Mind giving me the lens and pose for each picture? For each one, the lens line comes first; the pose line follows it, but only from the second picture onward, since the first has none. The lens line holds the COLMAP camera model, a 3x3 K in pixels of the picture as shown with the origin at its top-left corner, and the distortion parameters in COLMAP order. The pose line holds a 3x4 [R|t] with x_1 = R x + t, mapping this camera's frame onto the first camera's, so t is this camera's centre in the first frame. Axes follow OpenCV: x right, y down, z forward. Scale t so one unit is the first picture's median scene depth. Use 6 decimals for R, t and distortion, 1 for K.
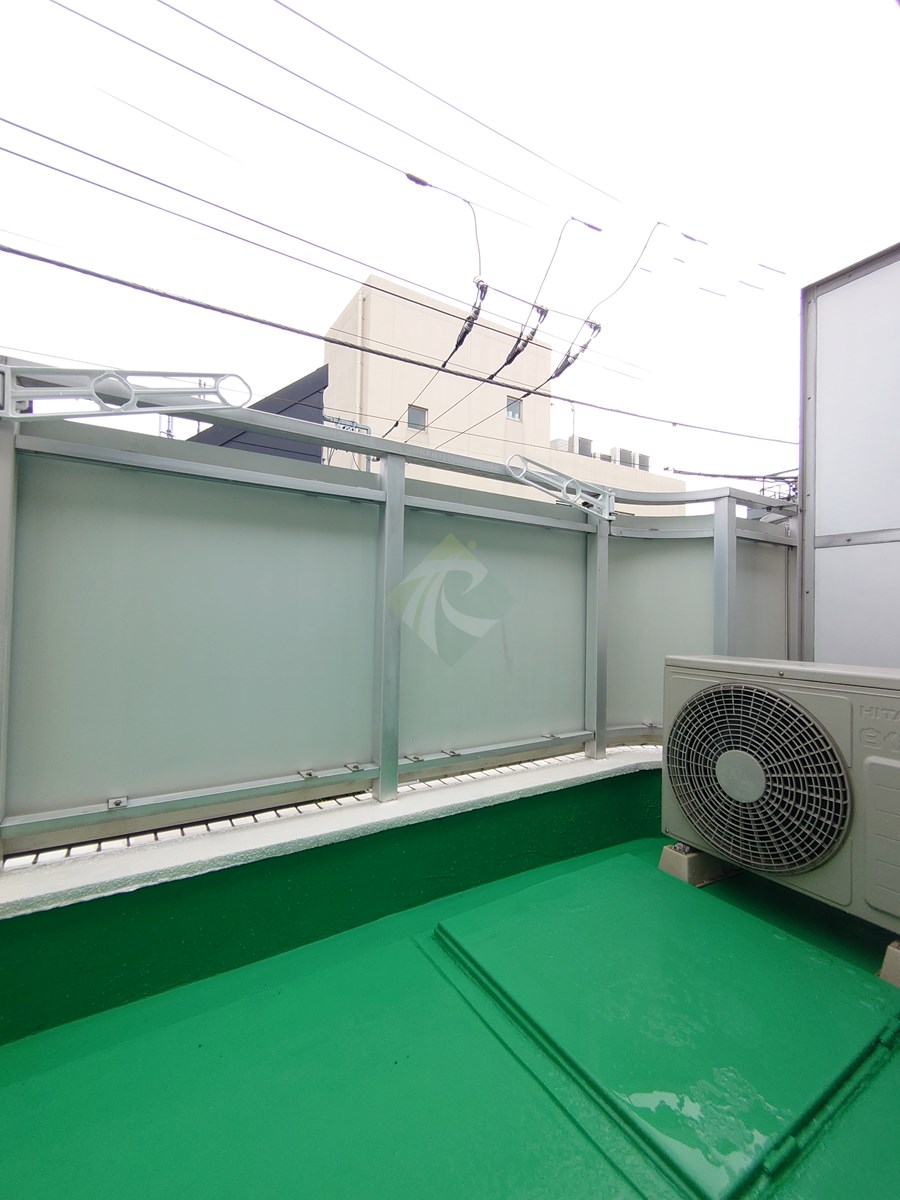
lens RADIAL K [[517.0, 0, 452.0], [0, 517.0, 601.3], [0, 0, 1]] dist [-0.002013, 0.000069]
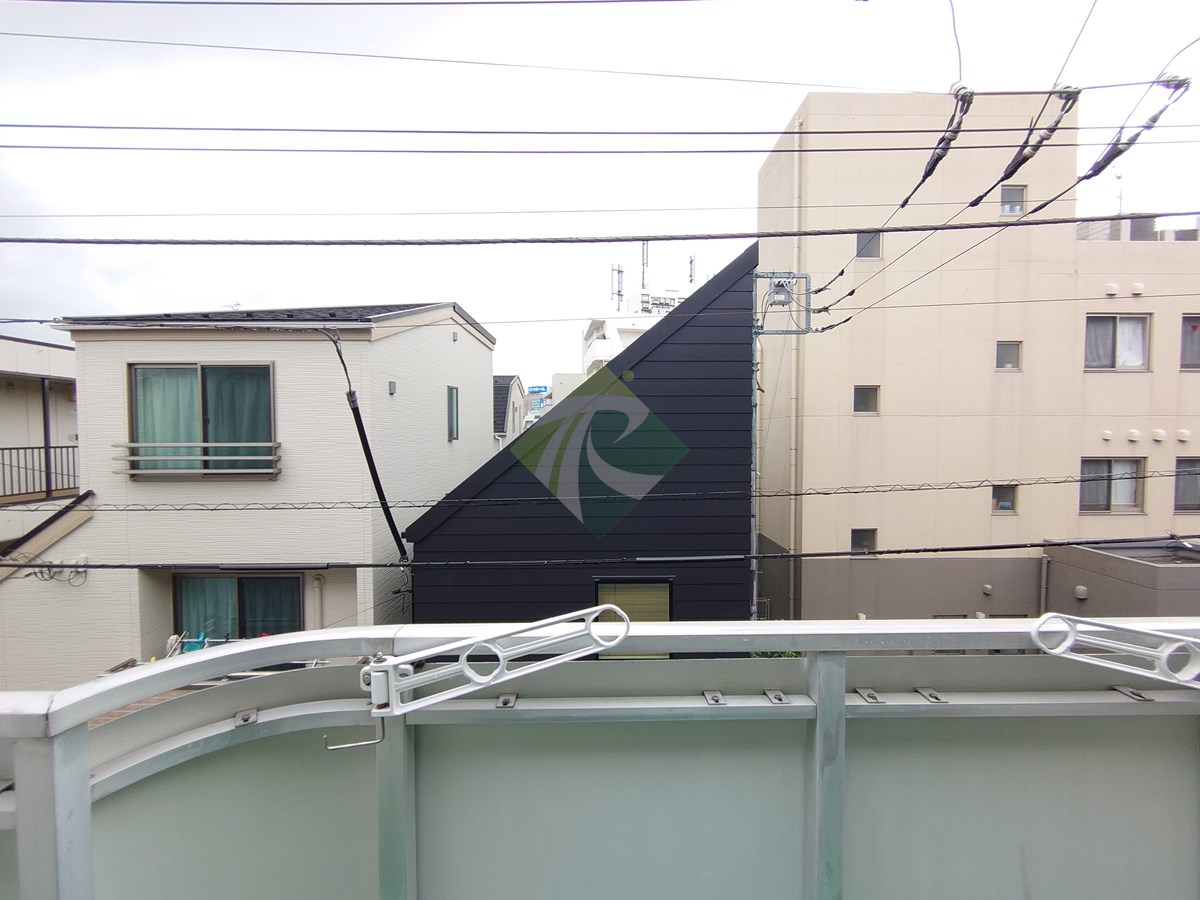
lens RADIAL K [[517.0, 0, 601.2], [0, 517.0, 450.3], [0, 0, 1]] dist [-0.002013, 0.000069]
pose [[0.852473, -0.006374, -0.522733, -0.001615], [0.031211, 0.998763, 0.038720, -0.123448], [0.521839, -0.049323, 0.851617, 0.055878]]
